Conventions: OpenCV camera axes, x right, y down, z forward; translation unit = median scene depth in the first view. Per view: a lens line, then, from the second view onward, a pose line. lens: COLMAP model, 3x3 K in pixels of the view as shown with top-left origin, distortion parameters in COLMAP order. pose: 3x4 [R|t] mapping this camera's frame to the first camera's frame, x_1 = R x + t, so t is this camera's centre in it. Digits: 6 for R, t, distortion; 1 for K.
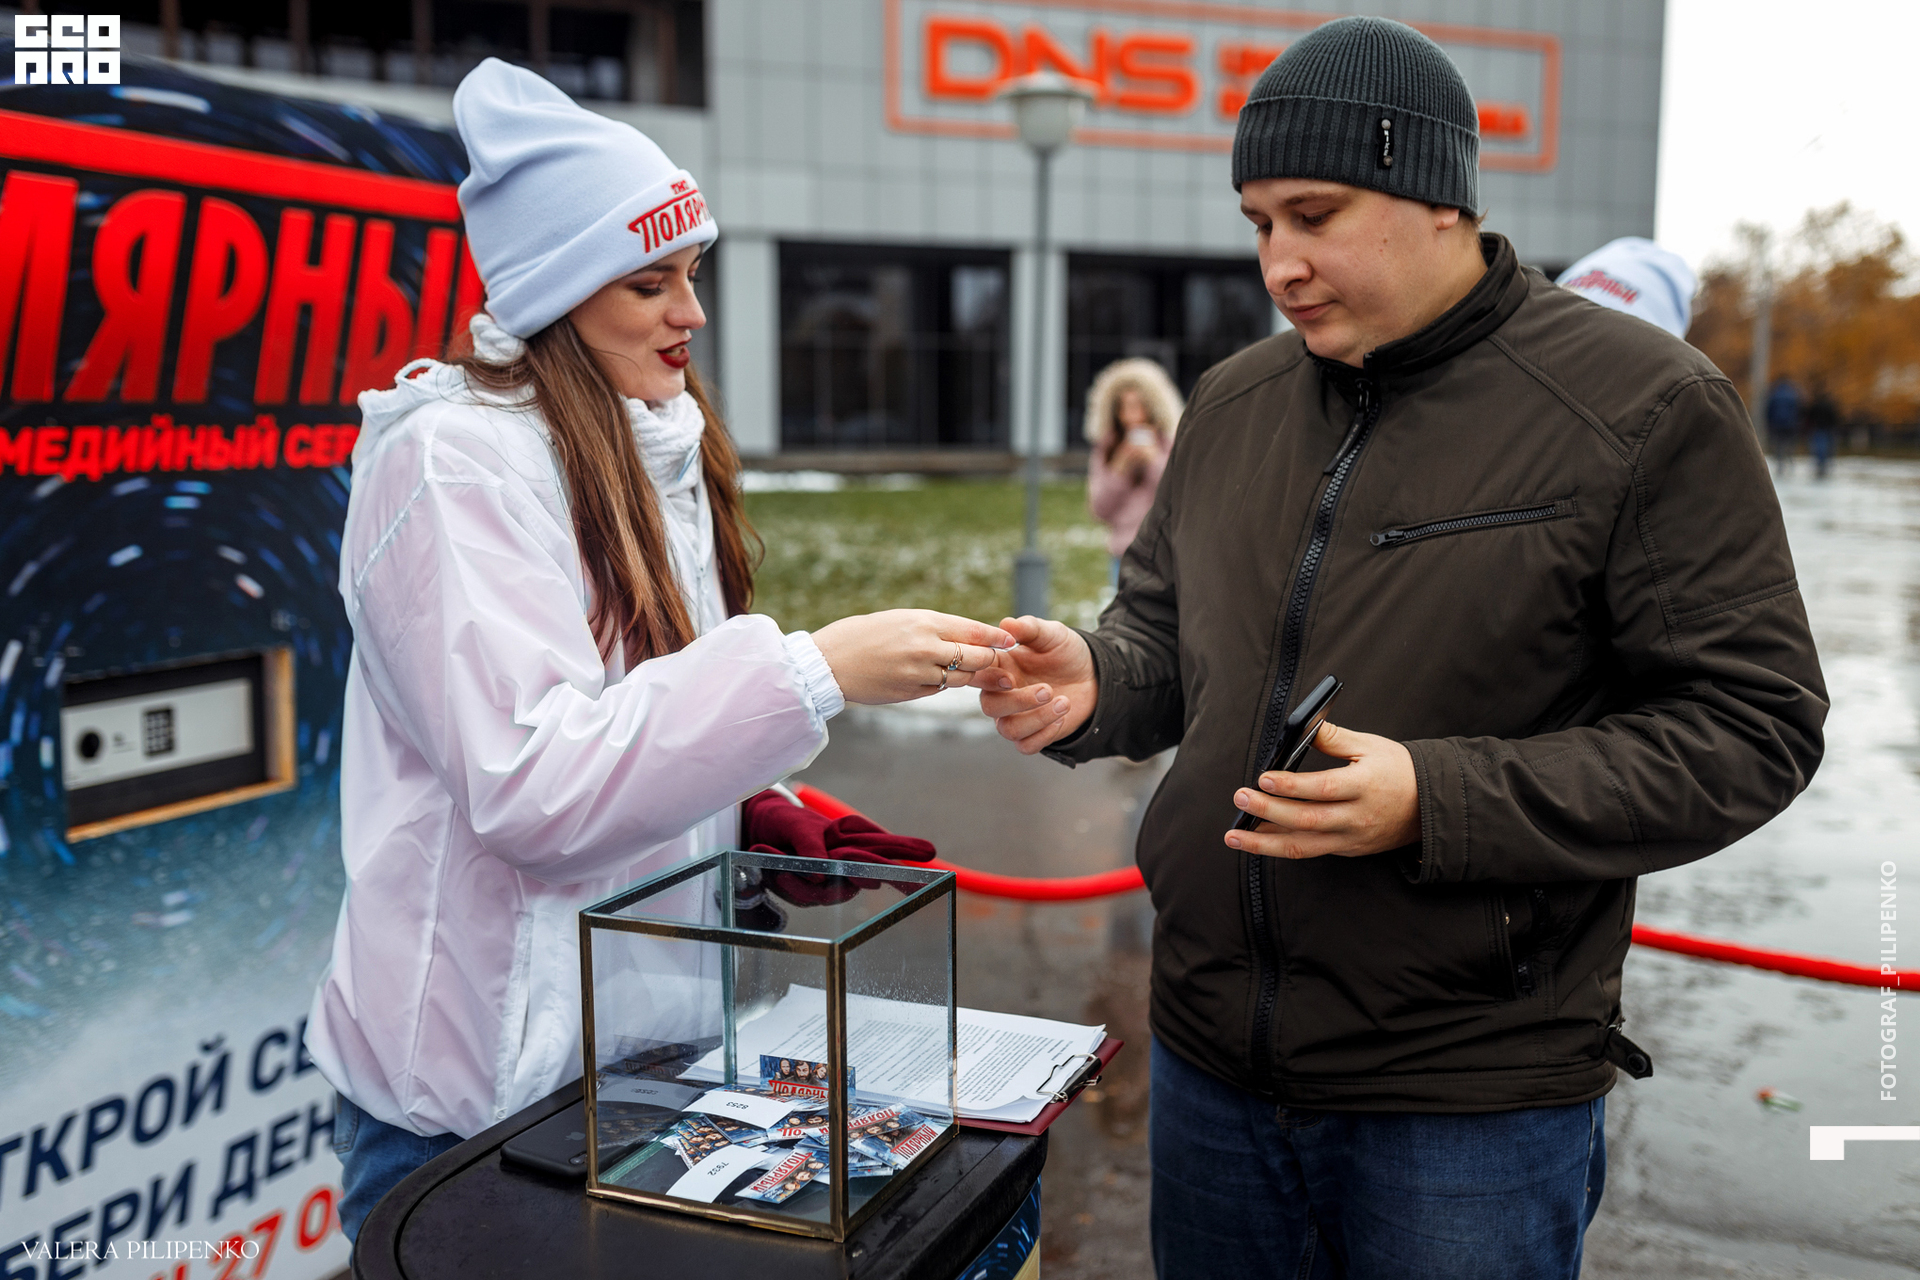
lens RADIAL K [[1819.1, 0, 894.8], [0, 1819.1, 637.3], [0, 0, 1]] dist [0.006359, 0.000000]
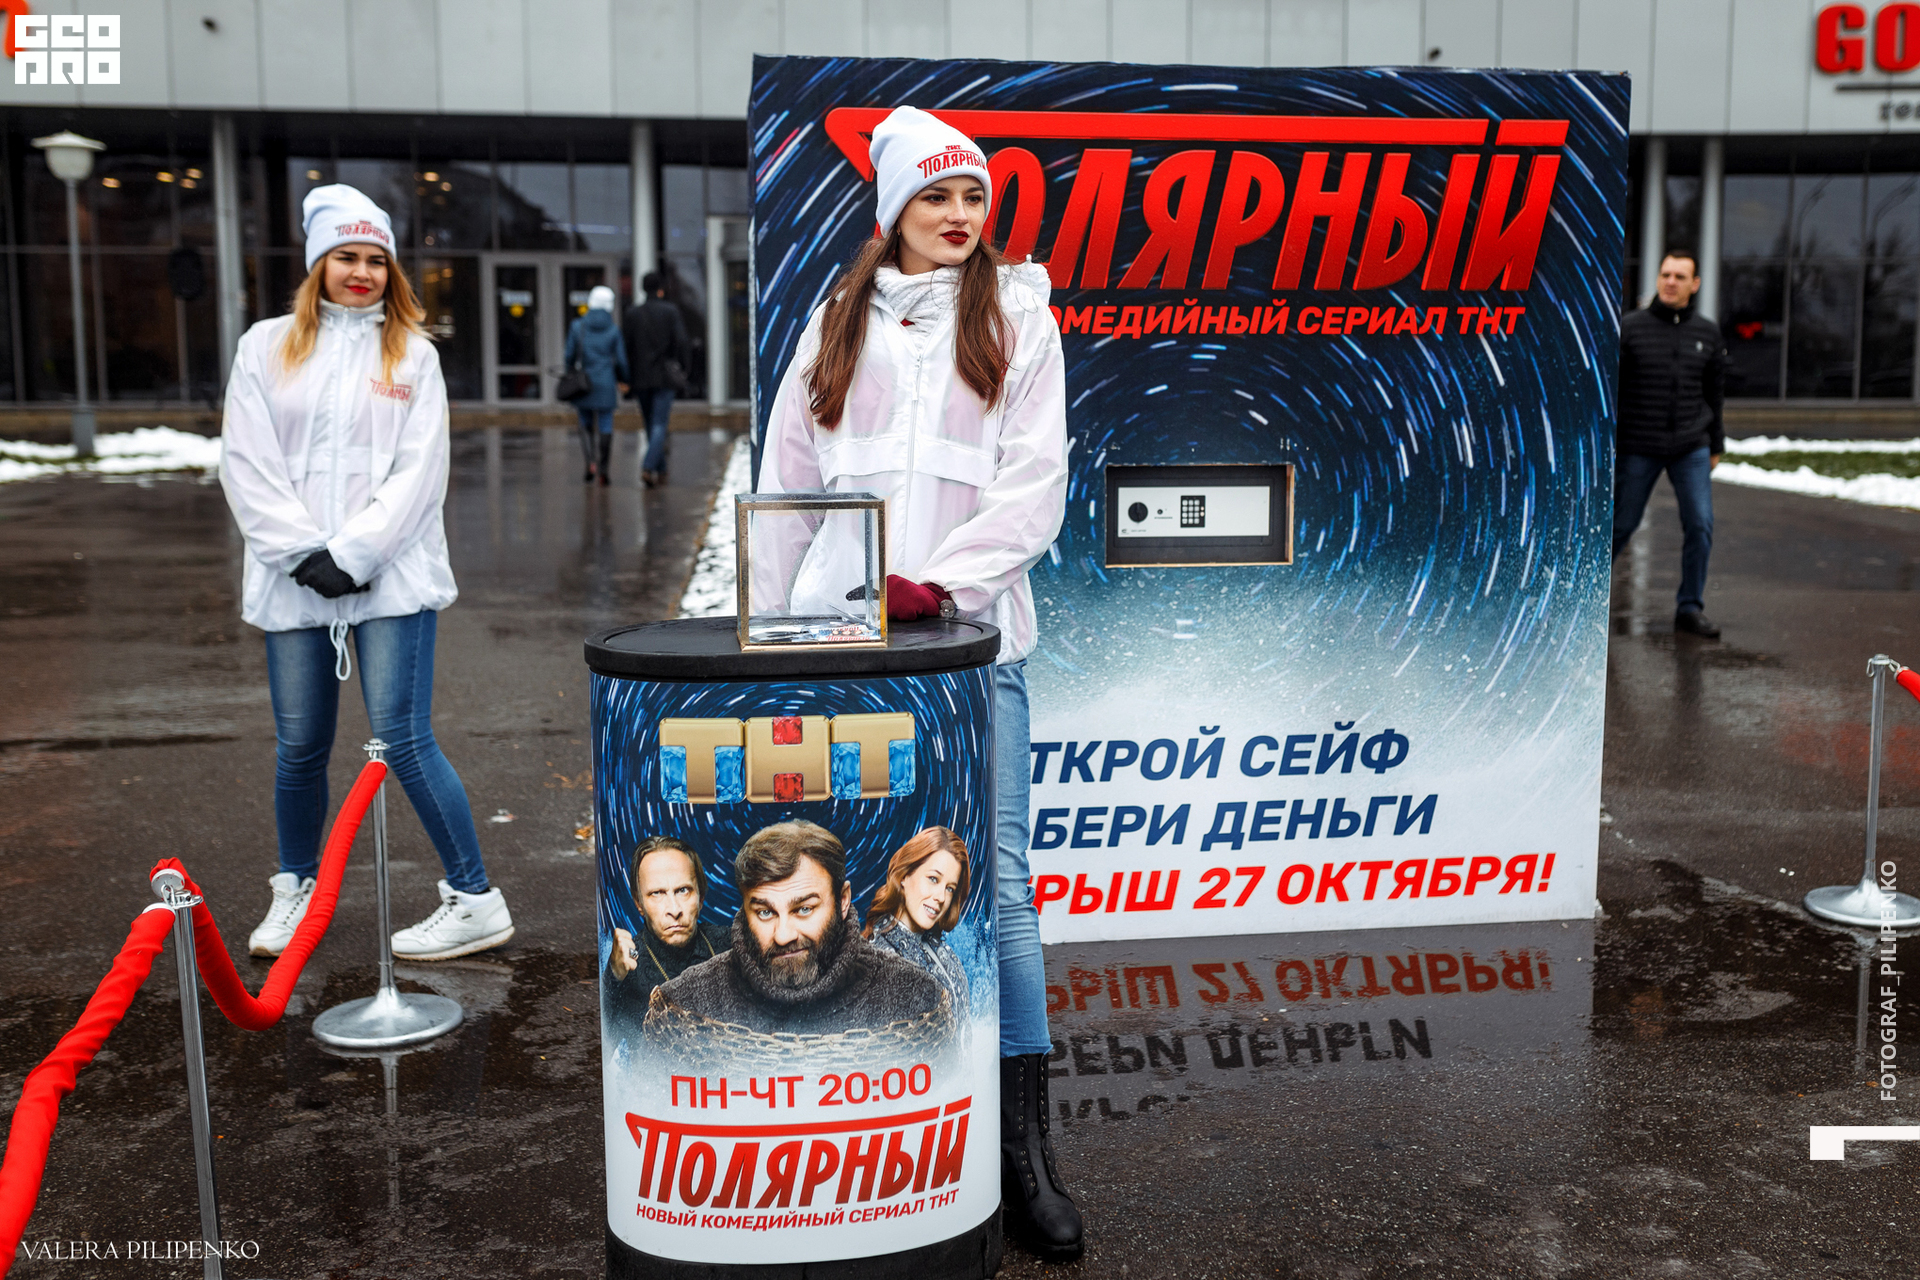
lens RADIAL K [[1955.1, 0, 1030.4], [0, 1955.1, 597.5], [0, 0, 1]] dist [0.003397, 0.000000]
pose [[0.563481, 0.096818, -0.820436, 0.861703], [-0.099430, 0.993838, 0.048992, 0.057866], [0.820124, 0.053970, 0.569635, -0.019483]]
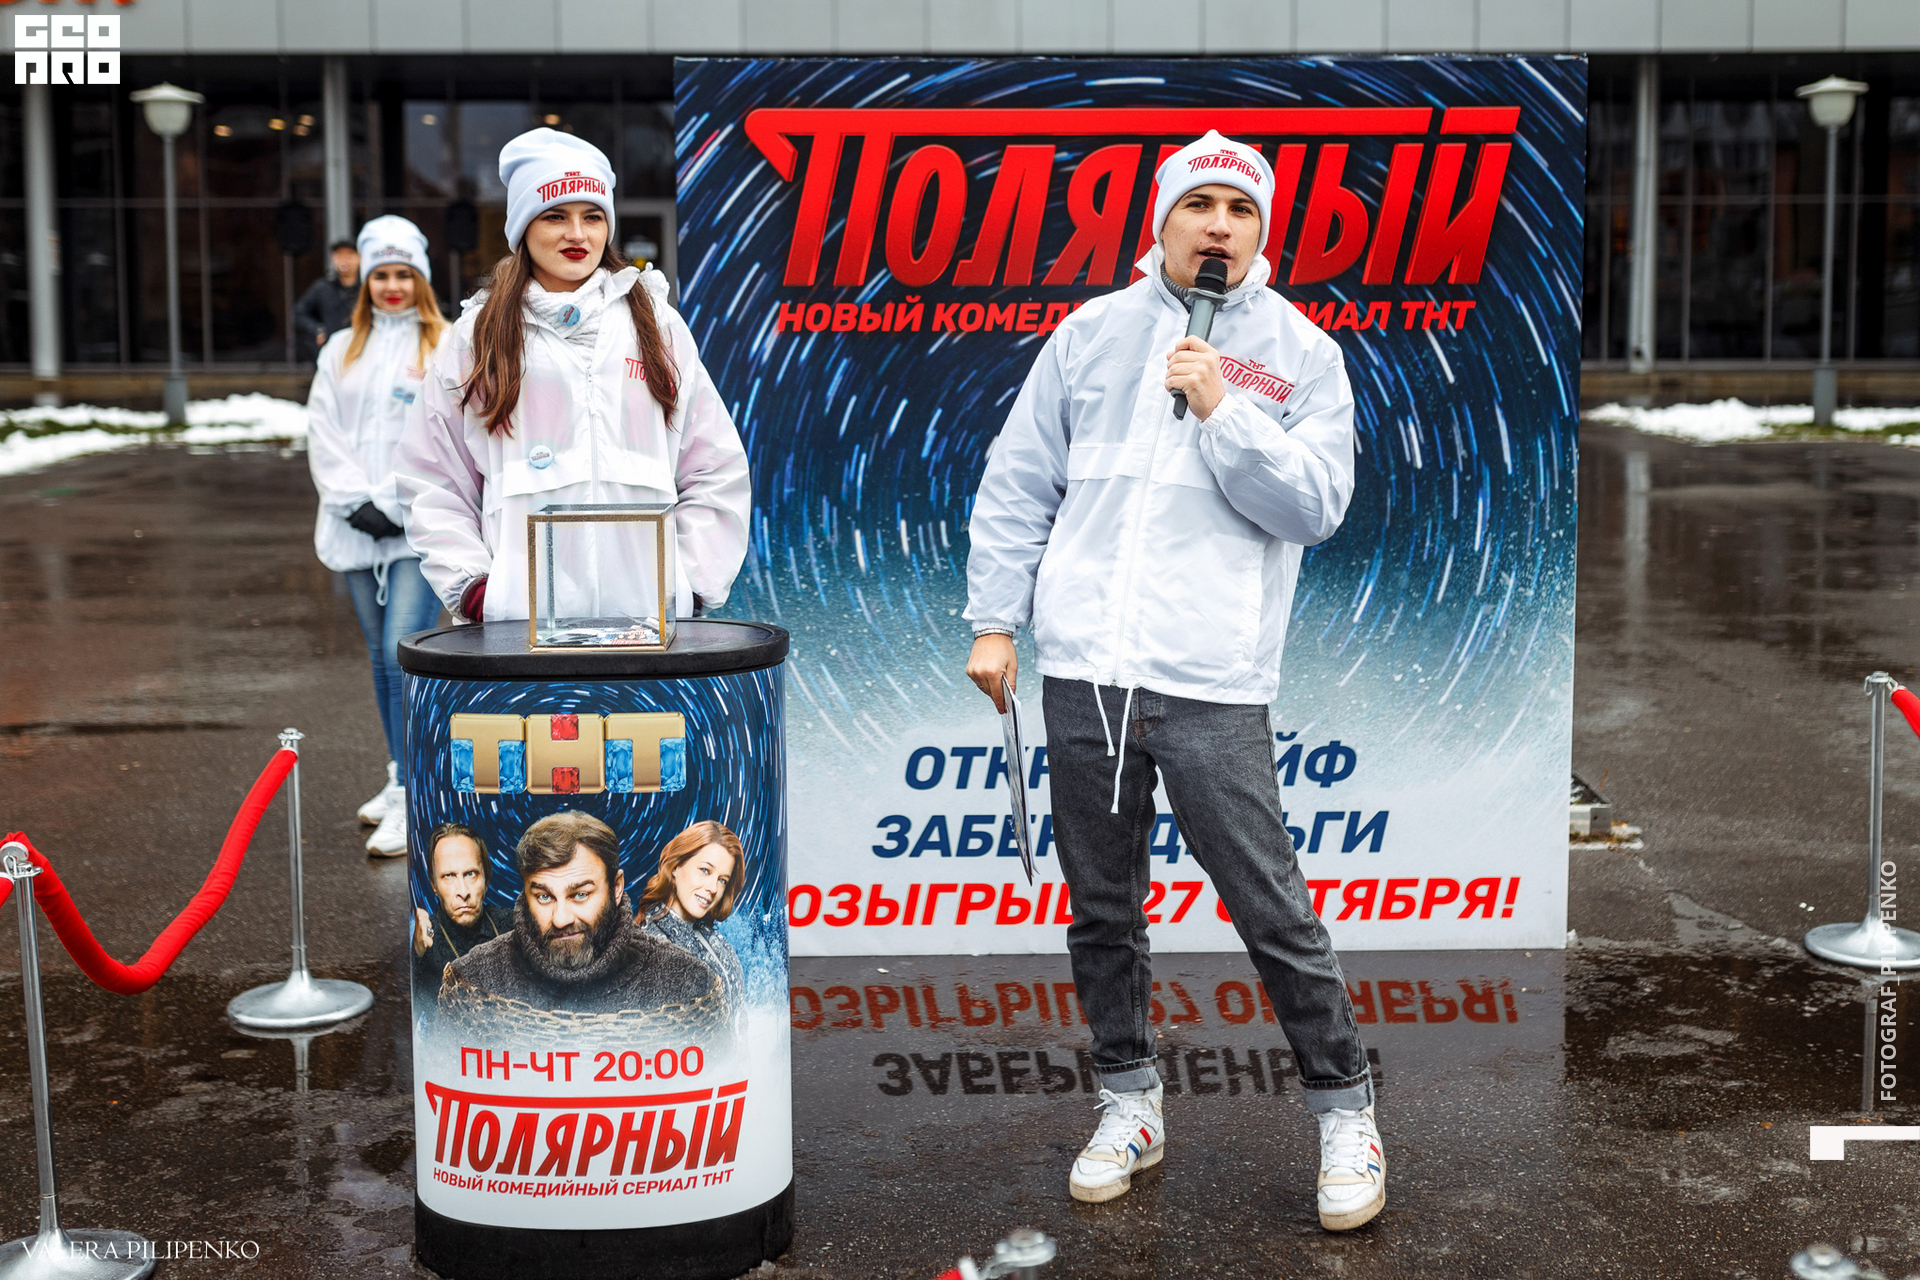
lens RADIAL K [[2249.9, 0, 957.8], [0, 2249.9, 514.5], [0, 0, 1]] dist [0.008950, 0.000000]
pose [[0.449840, 0.076803, -0.889801, 1.155288], [-0.104582, 0.993971, 0.032923, 0.009223], [0.886965, 0.078247, 0.455160, 0.067013]]
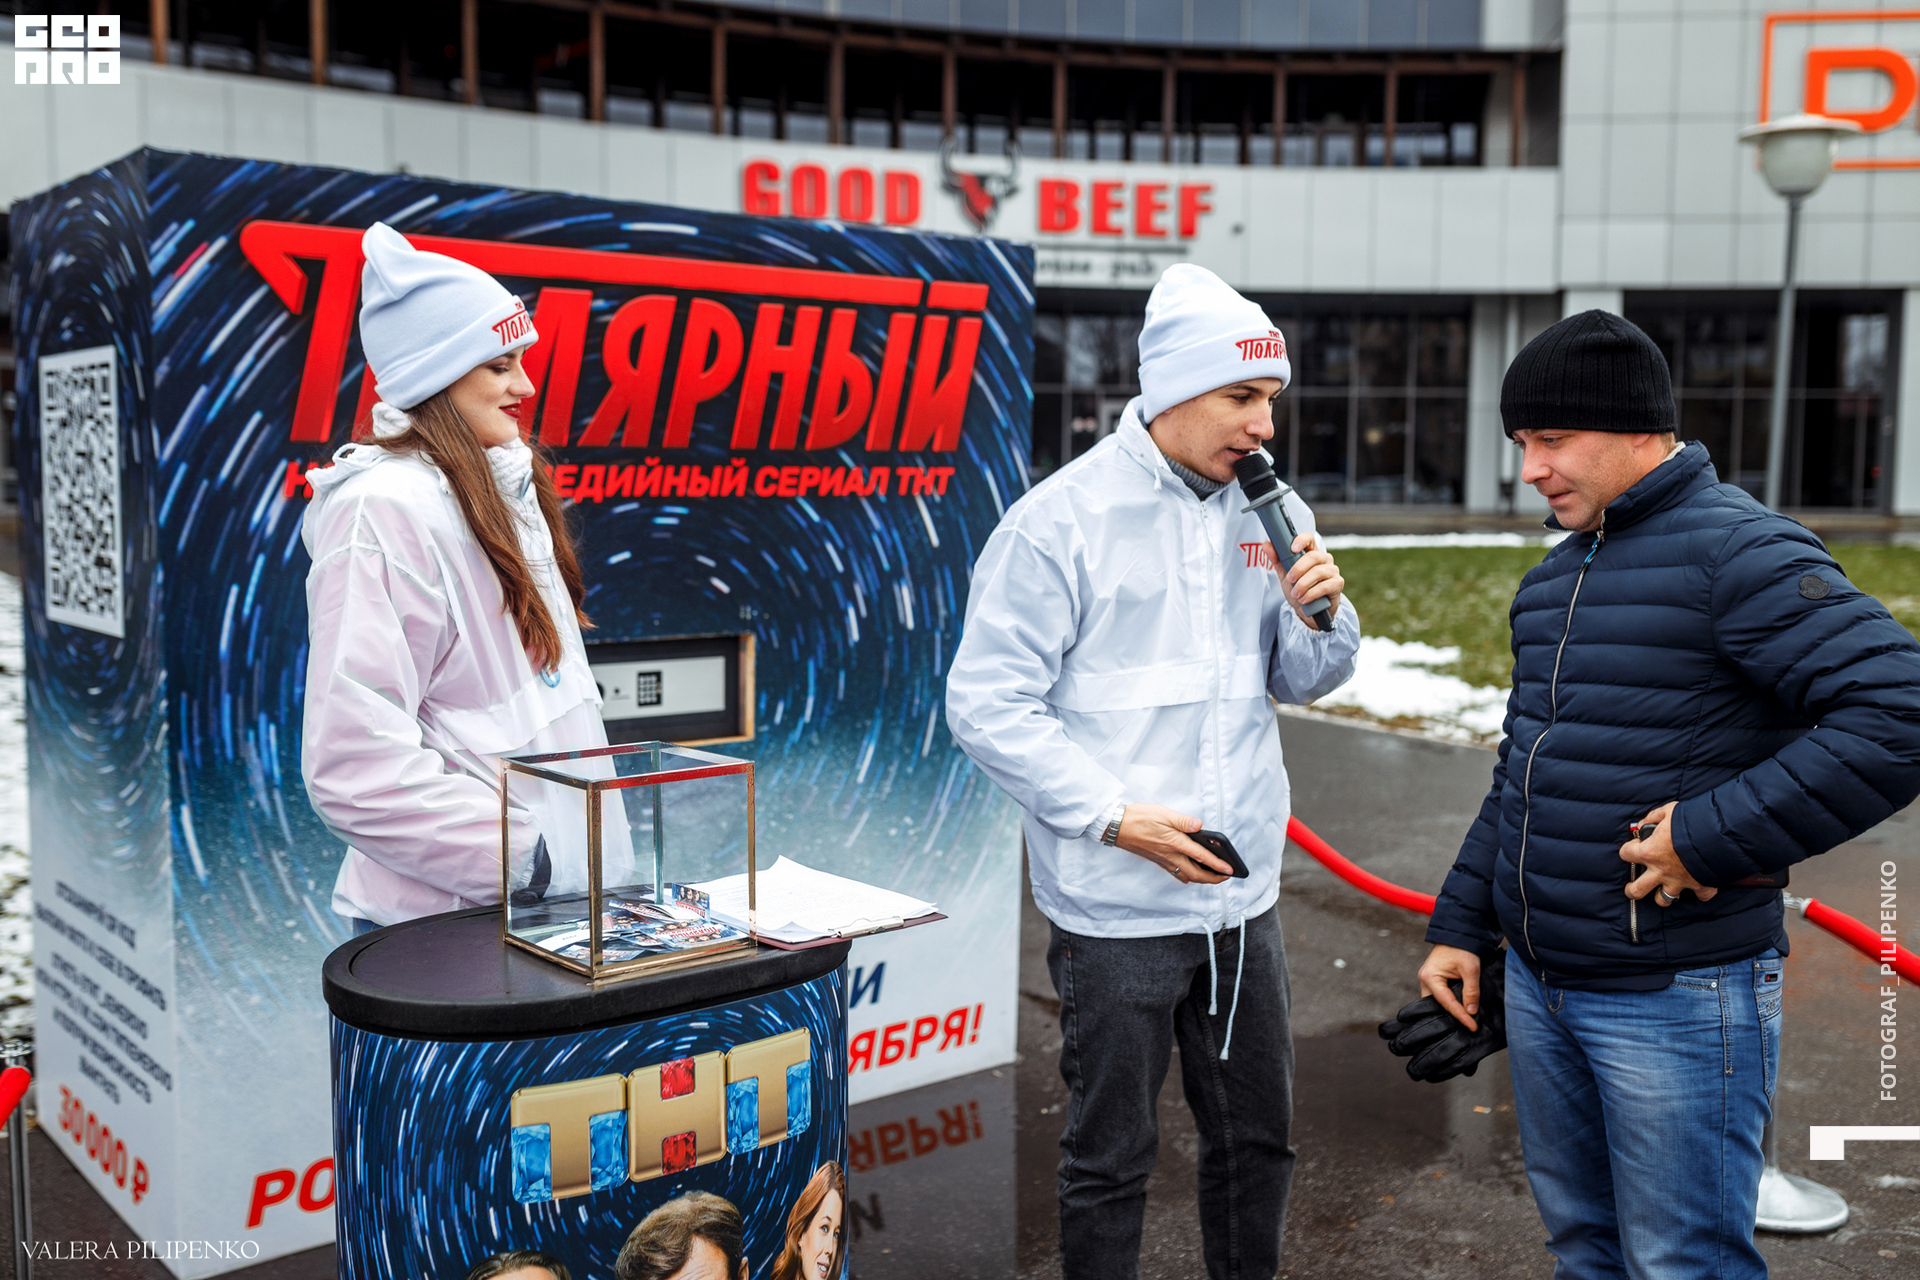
lens RADIAL K [[1819.1, 0, 938.1], [0, 1819.1, 648.7], [0, 0, 1]] dist [0.006359, 0.000000]
pose [[0.900817, 0.048746, -0.431453, 0.384576], [-0.059347, 0.998175, -0.011133, 0.024812], [0.430124, 0.035634, 0.902066, -0.138958]]
